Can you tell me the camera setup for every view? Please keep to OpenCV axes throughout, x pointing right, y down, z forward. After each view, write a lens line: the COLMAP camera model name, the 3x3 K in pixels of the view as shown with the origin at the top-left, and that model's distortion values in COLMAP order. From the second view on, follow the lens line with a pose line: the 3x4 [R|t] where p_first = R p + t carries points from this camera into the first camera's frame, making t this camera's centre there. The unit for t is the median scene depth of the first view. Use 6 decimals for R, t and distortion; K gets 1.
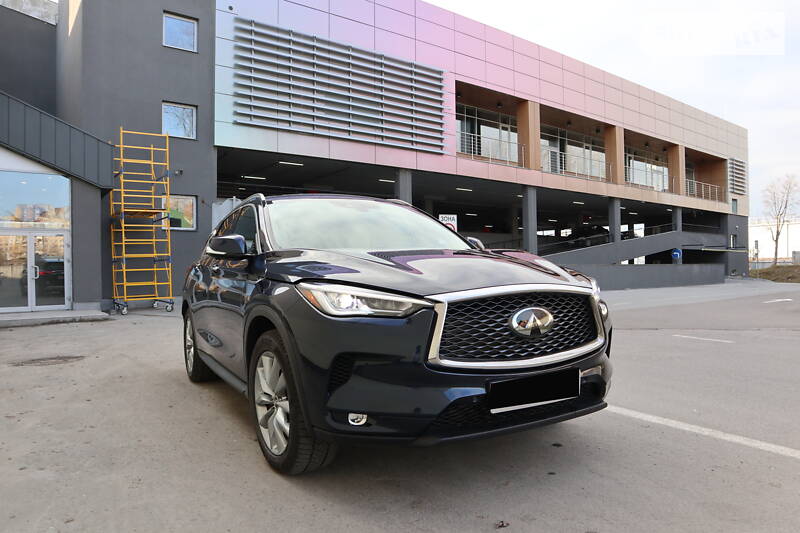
lens RADIAL K [[551.2, 0, 399.4], [0, 551.2, 275.9], [0, 0, 1]] dist [-0.118860, 0.070042]
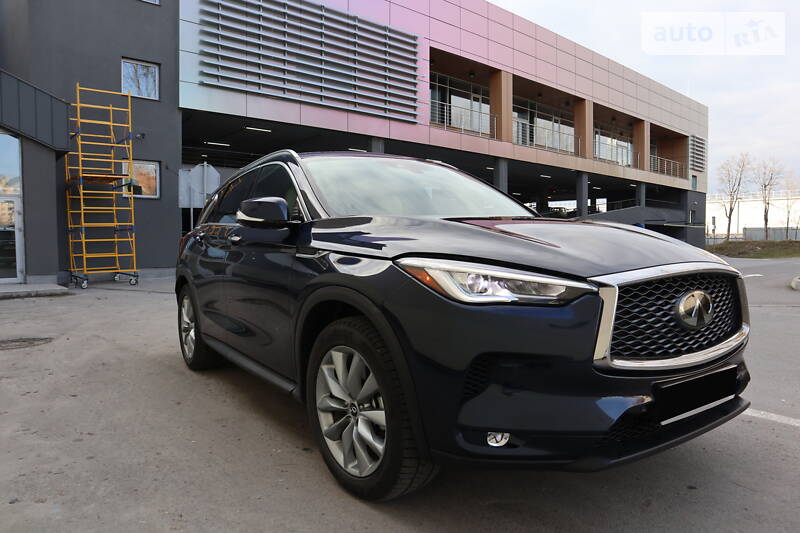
lens RADIAL K [[551.2, 0, 399.4], [0, 551.2, 275.9], [0, 0, 1]] dist [-0.118860, 0.070042]
pose [[0.996909, 0.003839, 0.078469, -0.040217], [-0.007807, 0.998703, 0.050323, -0.000274], [-0.078174, -0.050780, 0.995646, 0.039246]]
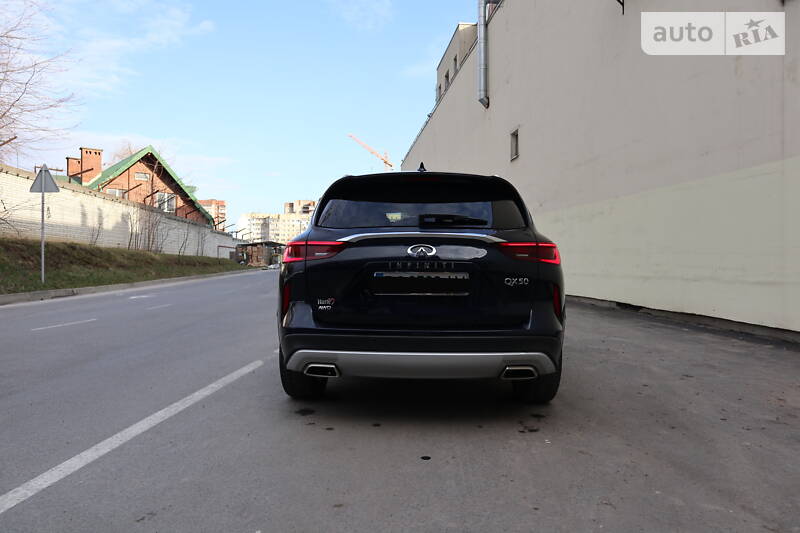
lens RADIAL K [[551.2, 0, 399.4], [0, 551.2, 275.9], [0, 0, 1]] dist [-0.118860, 0.070042]
pose [[-0.852640, 0.004079, 0.522482, -0.206049], [0.019671, 0.999511, 0.024297, 0.000493], [-0.522128, 0.030994, -0.852304, 0.595012]]
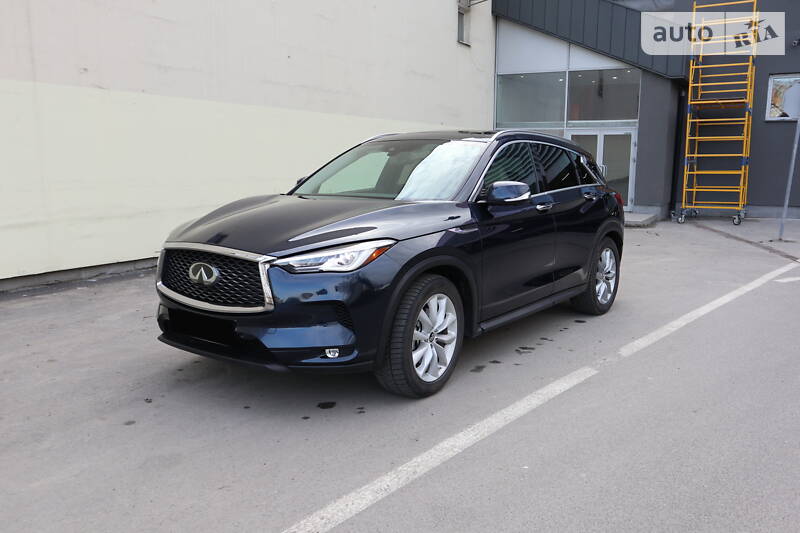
lens RADIAL K [[668.9, 0, 400.0], [0, 668.9, 266.5], [0, 0, 1]] dist [-0.038487, -0.000883]
pose [[0.400306, 0.164356, -0.901522, 0.283418], [-0.021321, 0.985189, 0.170142, -0.032132], [0.916134, -0.048888, 0.397881, 0.125909]]
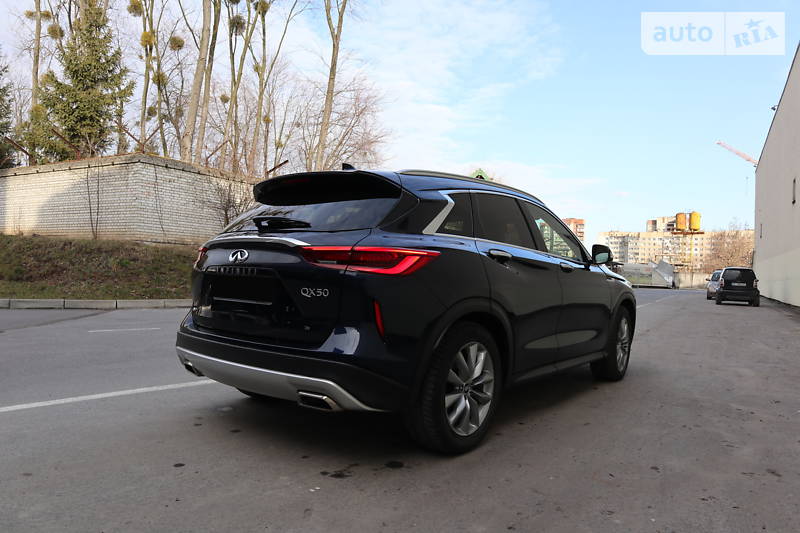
lens RADIAL K [[551.2, 0, 399.4], [0, 551.2, 275.9], [0, 0, 1]] dist [-0.118860, 0.070042]
pose [[-0.374916, 0.004164, 0.927050, -0.306100], [-0.016231, 0.999807, -0.011055, 0.004656], [-0.926917, -0.019192, -0.374776, 0.440086]]
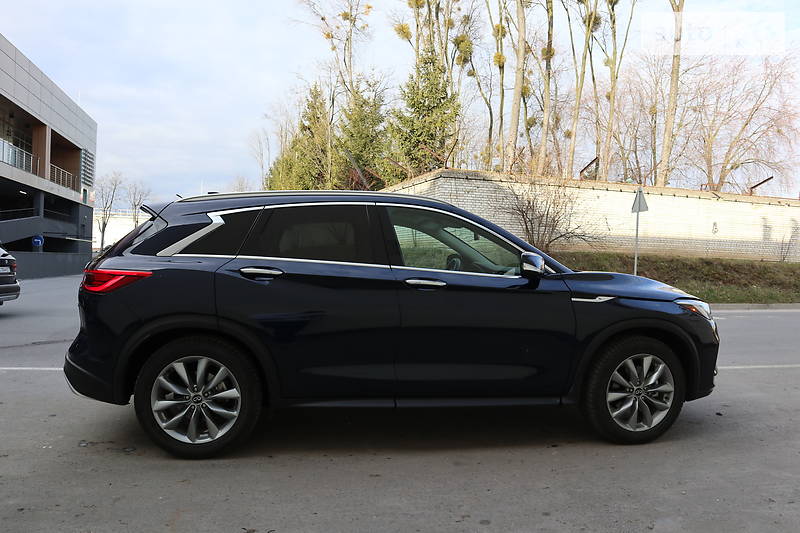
lens RADIAL K [[551.2, 0, 399.4], [0, 551.2, 275.9], [0, 0, 1]] dist [-0.118860, 0.070042]
pose [[0.359523, 0.004719, 0.933124, -0.298406], [-0.027814, 0.999597, 0.005661, -0.007597], [-0.932722, -0.027989, 0.359509, 0.201120]]
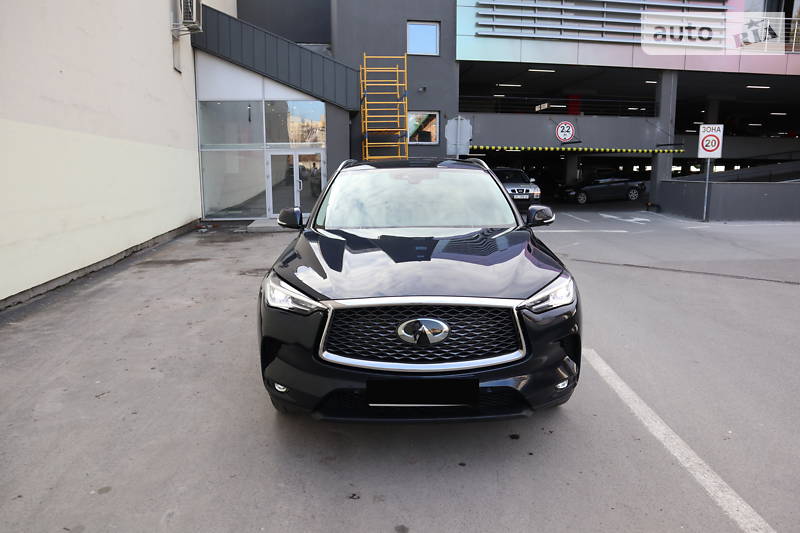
lens RADIAL K [[551.2, 0, 399.4], [0, 551.2, 275.9], [0, 0, 1]] dist [-0.118860, 0.070042]
pose [[0.872054, 0.103371, -0.478368, 0.111269], [-0.014272, 0.982395, 0.186270, -0.035283], [0.489201, -0.155610, 0.858177, 0.010142]]
